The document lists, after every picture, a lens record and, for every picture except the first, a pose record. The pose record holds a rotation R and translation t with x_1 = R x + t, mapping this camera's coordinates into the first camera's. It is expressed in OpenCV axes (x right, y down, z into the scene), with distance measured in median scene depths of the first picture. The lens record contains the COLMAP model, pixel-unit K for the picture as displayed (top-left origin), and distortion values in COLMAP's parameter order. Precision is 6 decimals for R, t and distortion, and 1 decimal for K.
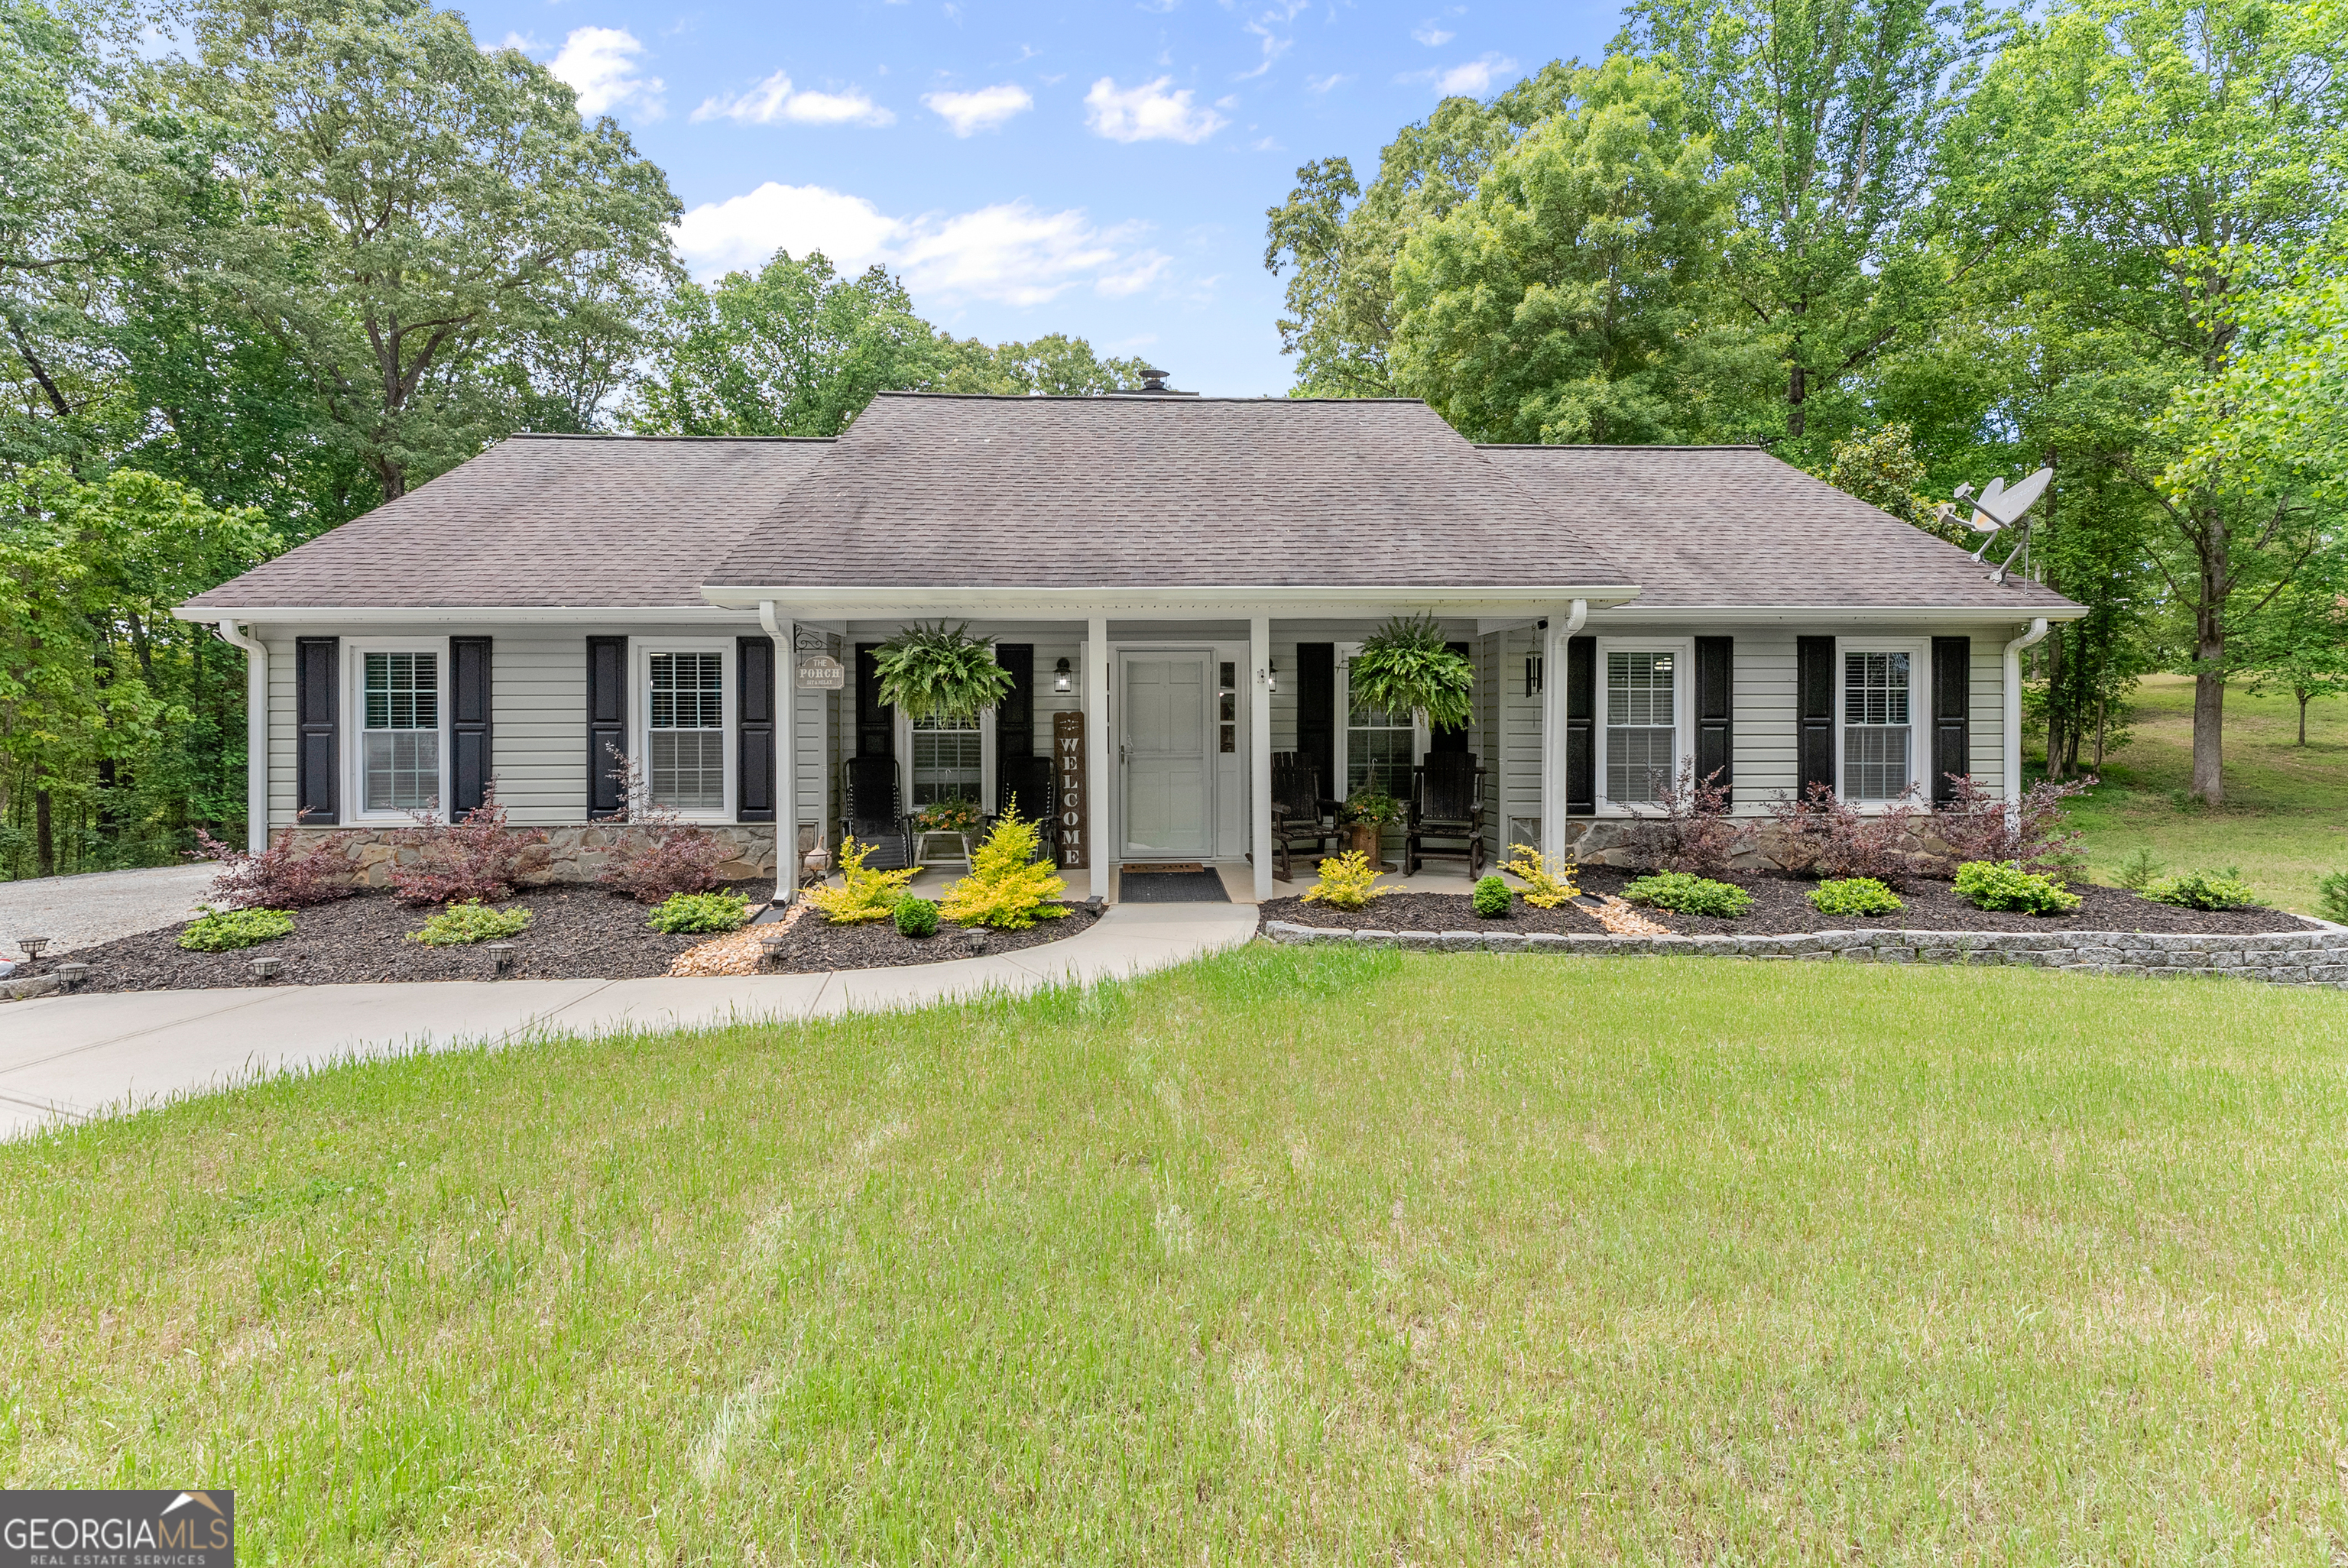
lens RADIAL K [[1007.4, 0, 1167.2], [0, 1007.4, 741.6], [0, 0, 1]] dist [-0.001358, 0.000117]
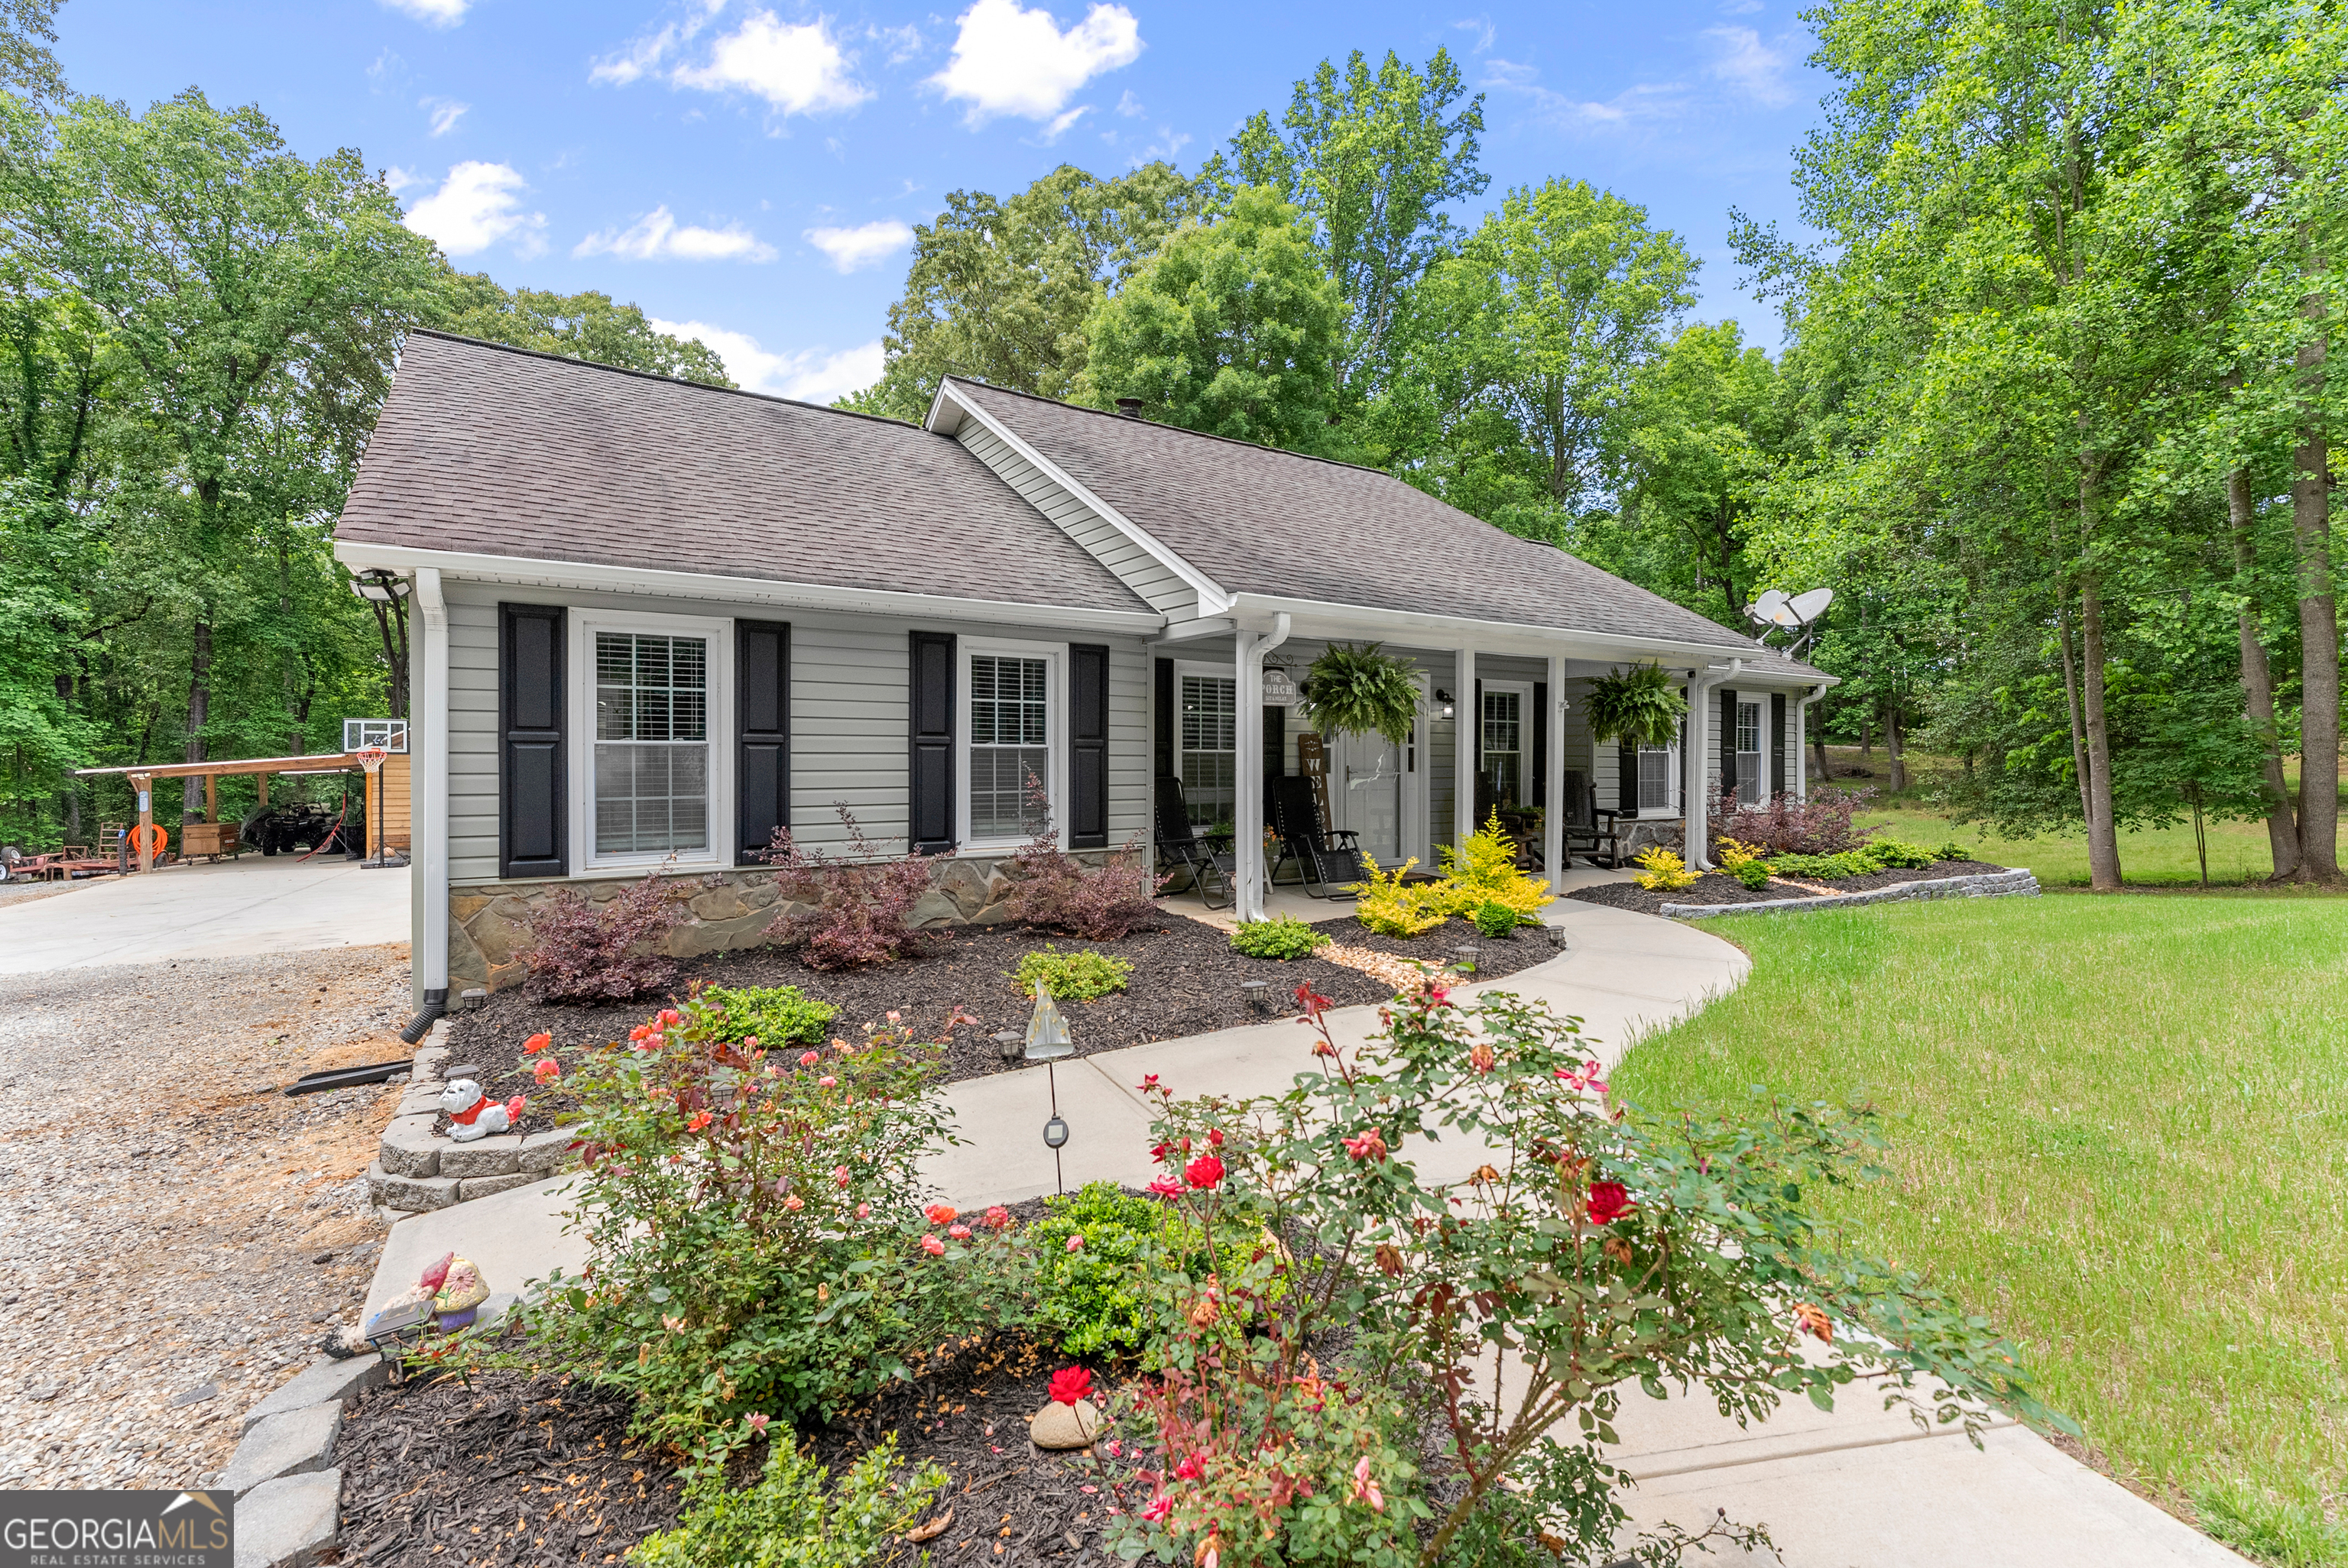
lens RADIAL K [[985.7, 0, 1164.2], [0, 985.7, 767.4], [0, 0, 1]] dist [0.000187, -0.000321]
pose [[0.862877, -0.000272, 0.505414, -0.762968], [0.000107, 1.000000, 0.000356, 0.006454], [-0.505414, -0.000253, 0.862877, 0.187865]]
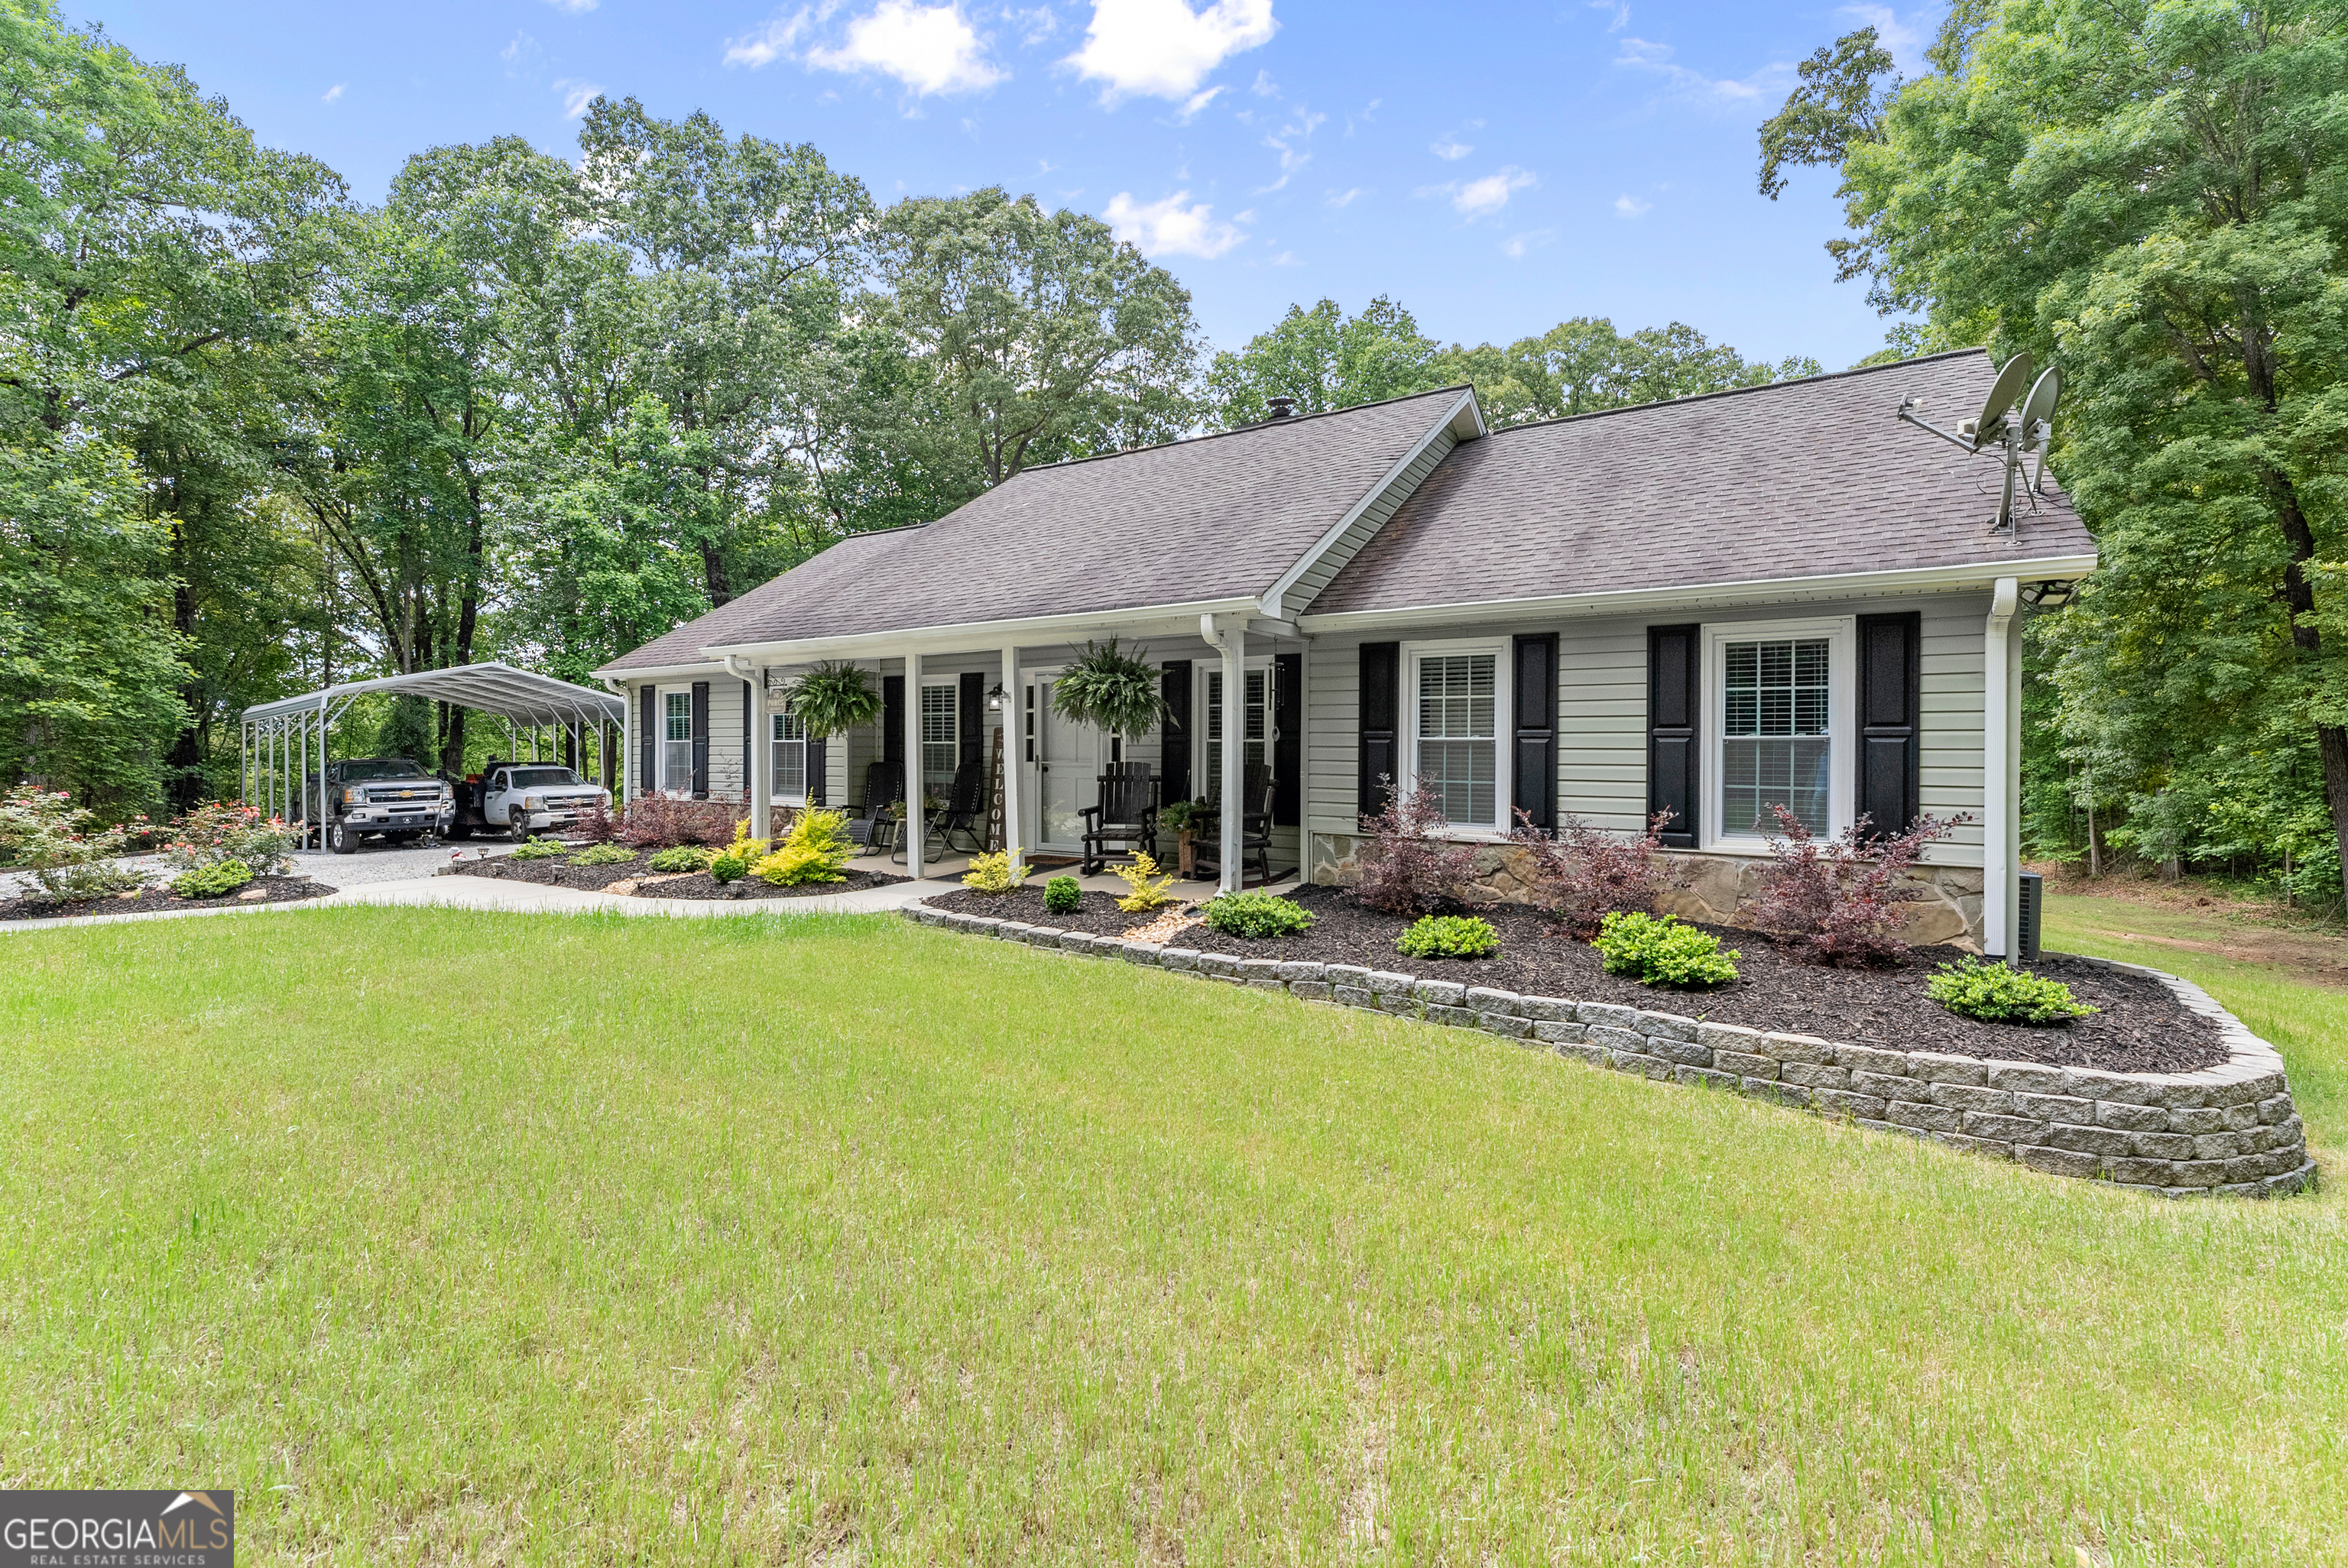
lens RADIAL K [[1007.4, 0, 1167.2], [0, 1007.4, 741.6], [0, 0, 1]] dist [-0.001358, 0.000117]
pose [[0.817436, 0.002053, -0.576015, 0.775956], [-0.007801, 0.999941, -0.007506, -0.003932], [0.575966, 0.010629, 0.817404, 0.121574]]
